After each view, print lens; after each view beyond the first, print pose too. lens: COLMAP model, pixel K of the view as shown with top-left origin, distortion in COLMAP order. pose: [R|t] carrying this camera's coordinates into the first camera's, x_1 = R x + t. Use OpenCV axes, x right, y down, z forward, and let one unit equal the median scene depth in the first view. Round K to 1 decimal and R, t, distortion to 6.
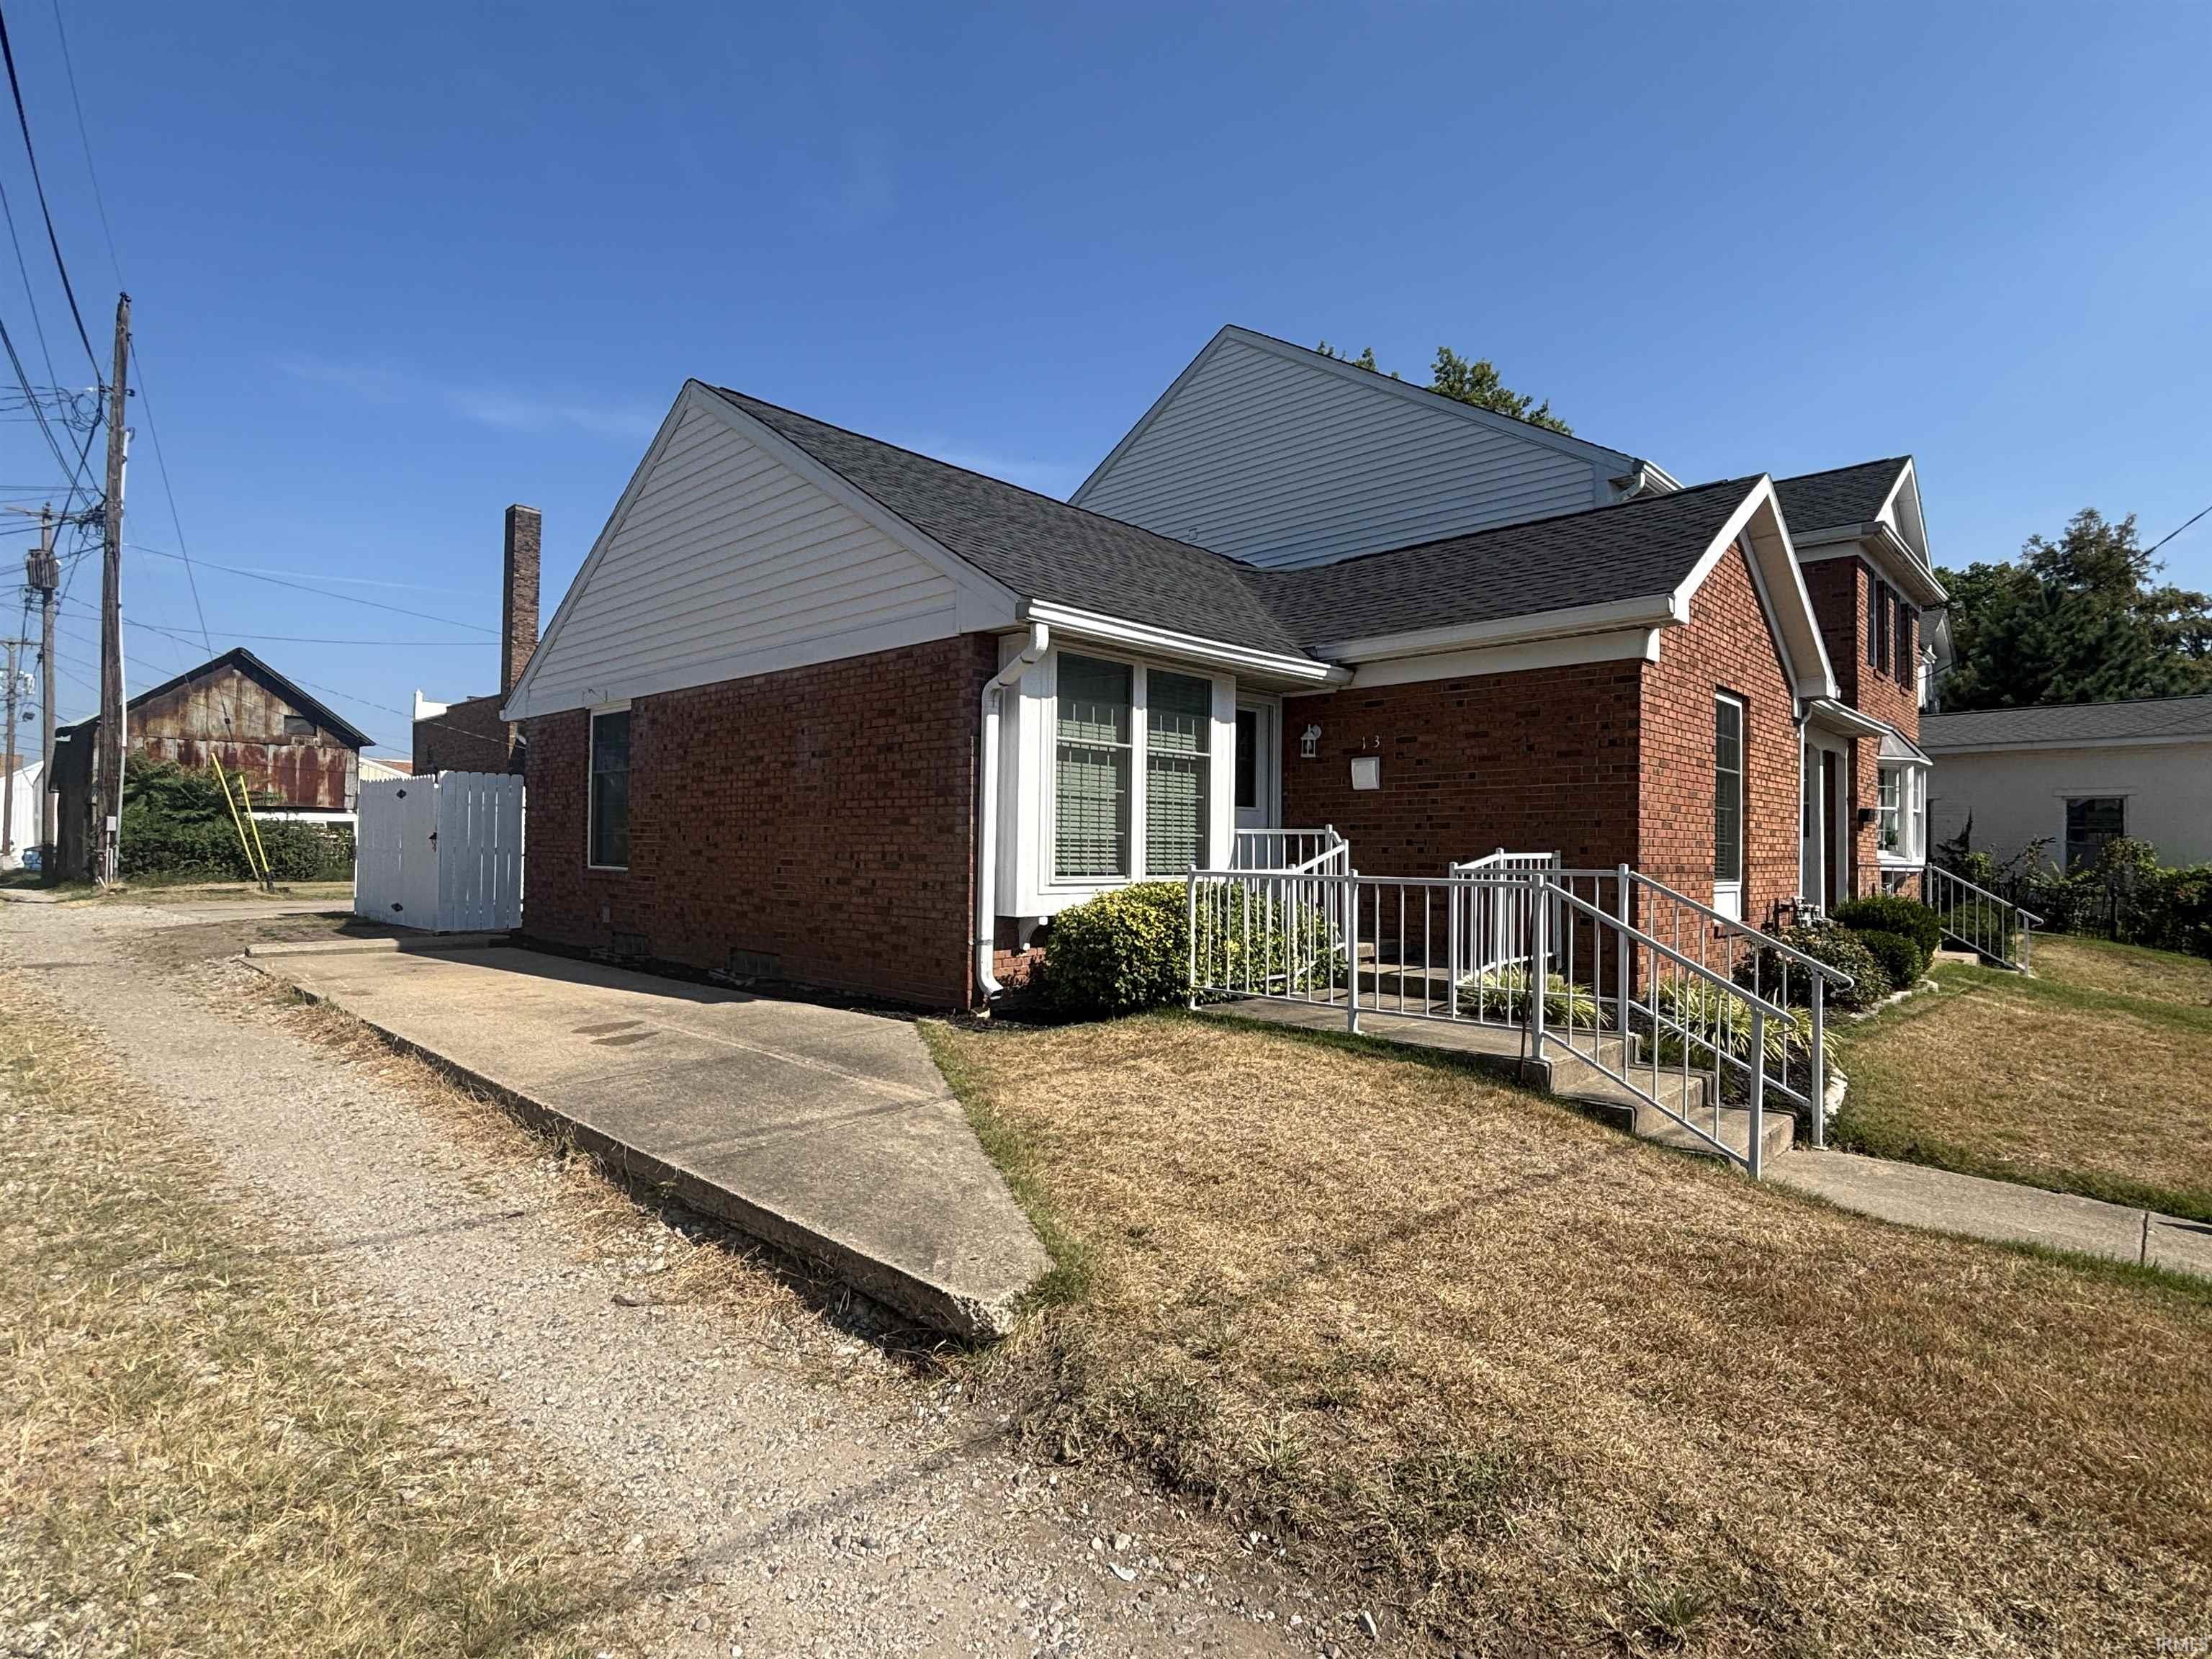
lens RADIAL K [[1151.0, 0, 1100.7], [0, 1151.0, 842.9], [0, 0, 1]] dist [-0.031630, -0.000719]
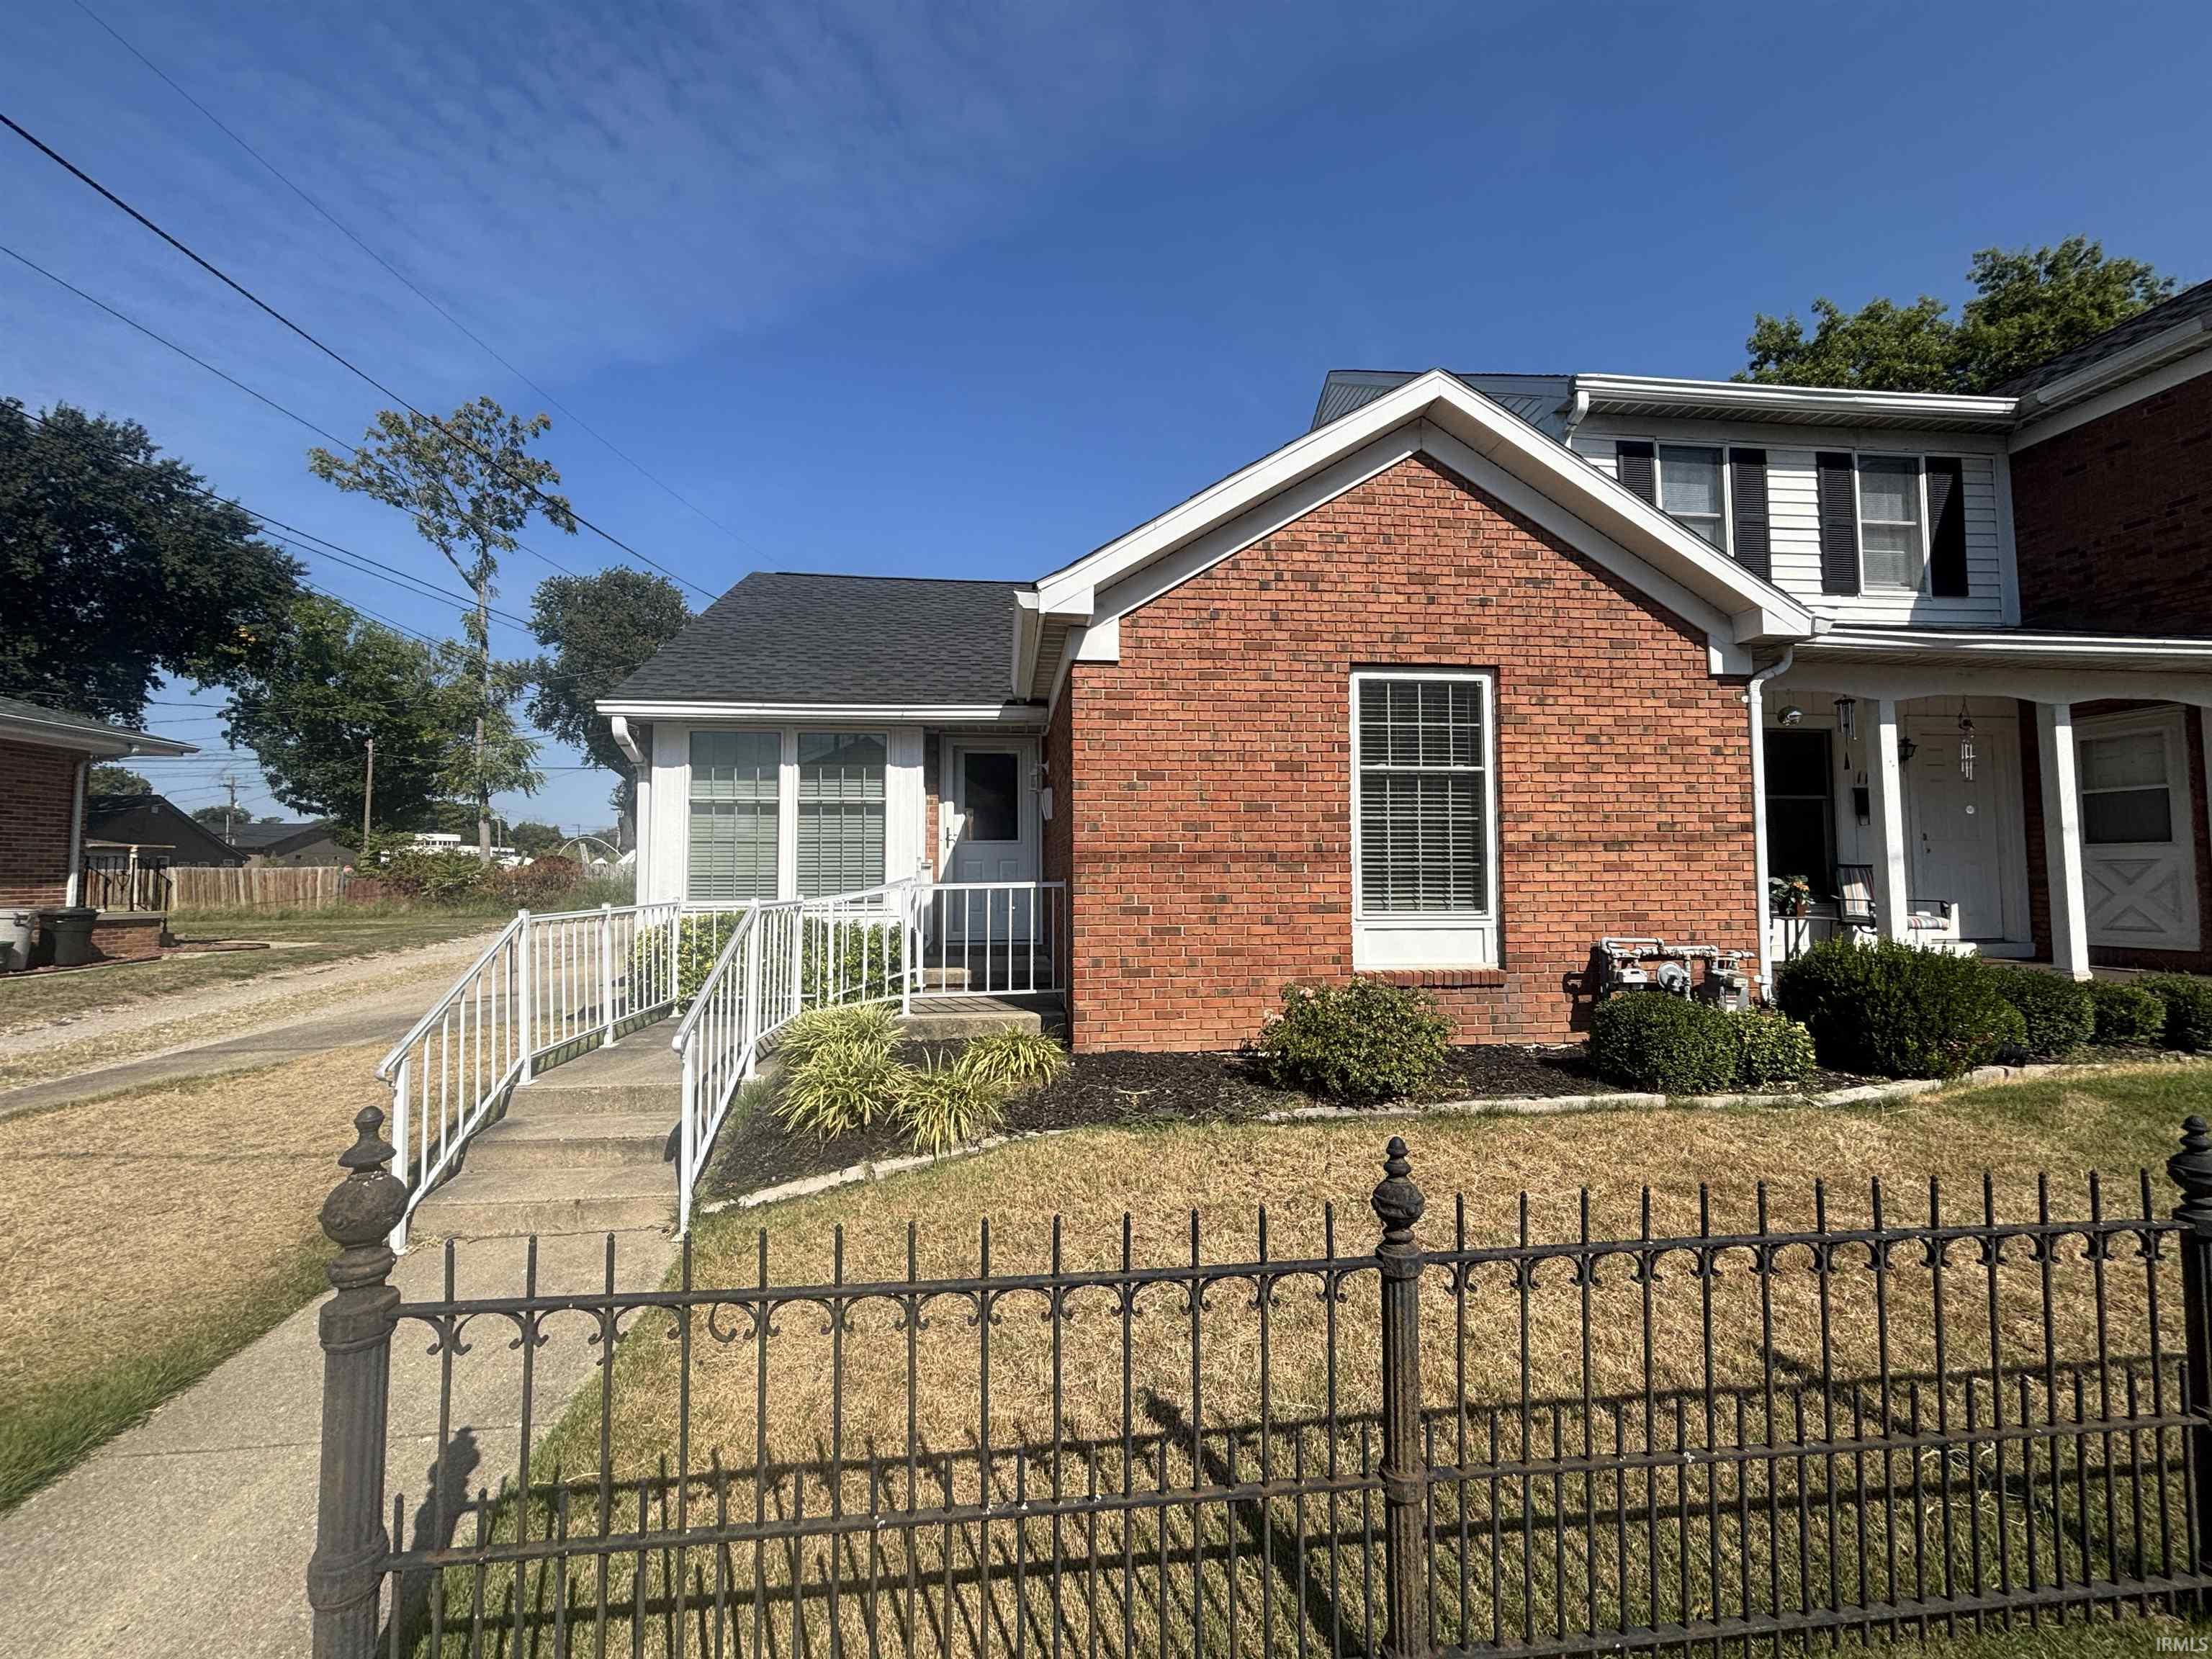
lens RADIAL K [[897.7, 0, 1104.4], [0, 897.7, 820.9], [0, 0, 1]] dist [0.001946, -0.001842]
pose [[0.768578, -0.047711, -0.637974, 0.820484], [0.018914, 0.998474, -0.051885, -0.001948], [0.639476, 0.027811, 0.768308, 0.431934]]
